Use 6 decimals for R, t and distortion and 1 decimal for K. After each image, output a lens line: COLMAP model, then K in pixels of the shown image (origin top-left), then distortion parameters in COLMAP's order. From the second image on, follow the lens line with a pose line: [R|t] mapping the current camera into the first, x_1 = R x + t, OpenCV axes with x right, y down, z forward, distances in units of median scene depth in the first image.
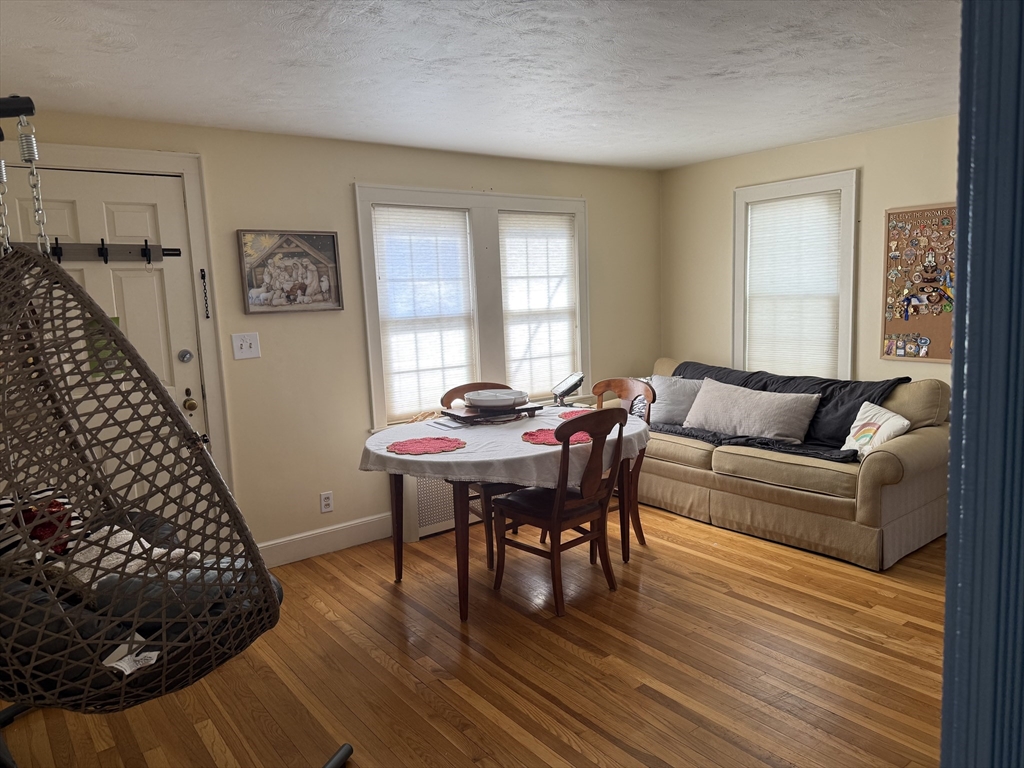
lens RADIAL K [[715.4, 0, 515.1], [0, 715.4, 384.0], [0, 0, 1]] dist [0.045011, -0.053887]
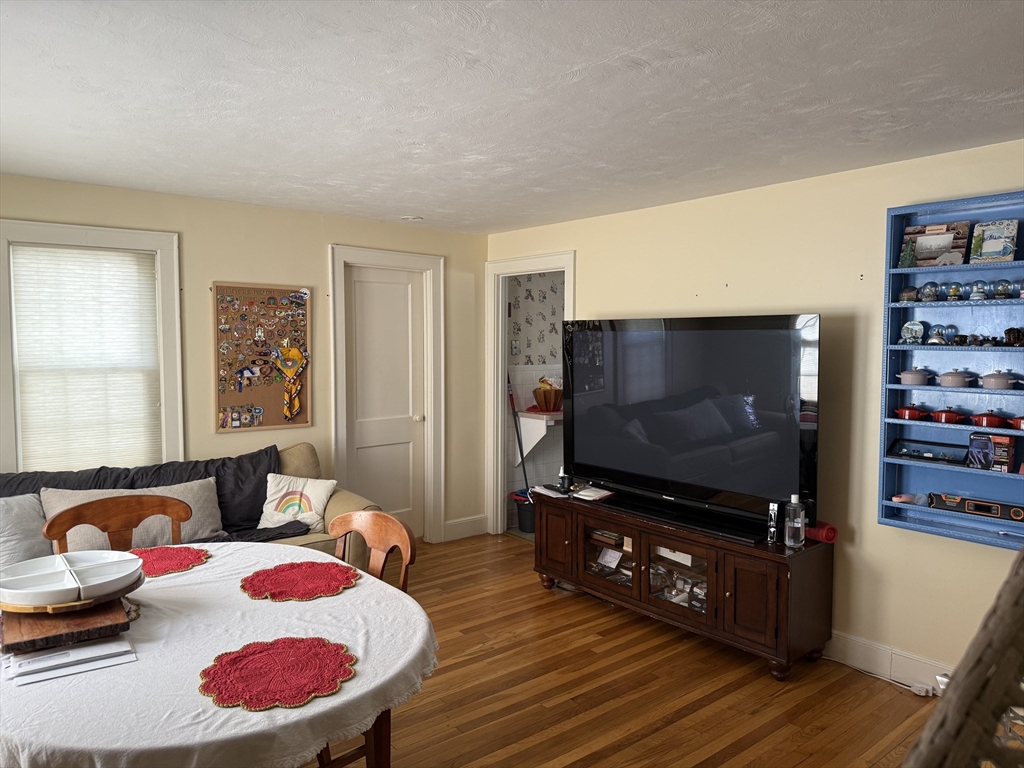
lens RADIAL K [[715.4, 0, 512.2], [0, 715.4, 382.8], [0, 0, 1]] dist [0.045011, -0.053887]
pose [[-0.011637, -0.029917, 0.999485, -0.478876], [0.126504, 0.991477, 0.031150, -0.083873], [-0.991898, 0.126801, -0.007753, 0.620336]]
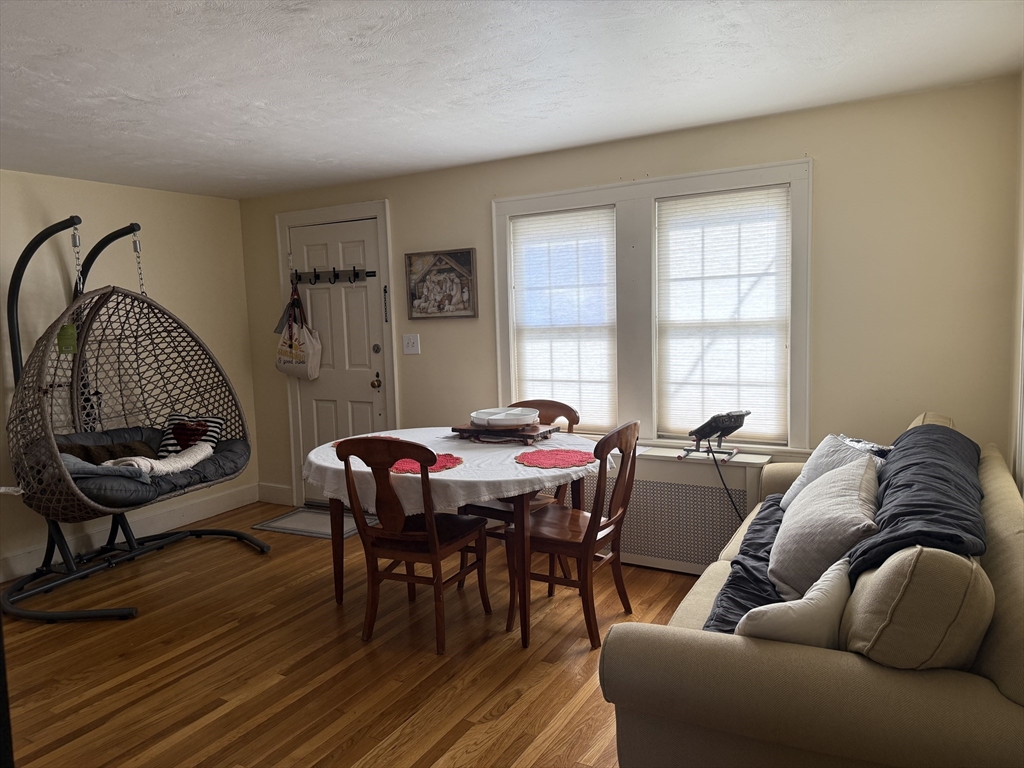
lens RADIAL K [[715.4, 0, 512.8], [0, 715.4, 383.5], [0, 0, 1]] dist [0.045011, -0.053887]
pose [[0.375444, 0.119340, -0.919130, 0.759704], [-0.088665, 0.991752, 0.092552, -0.102343], [0.922594, 0.046747, 0.382929, 0.590458]]
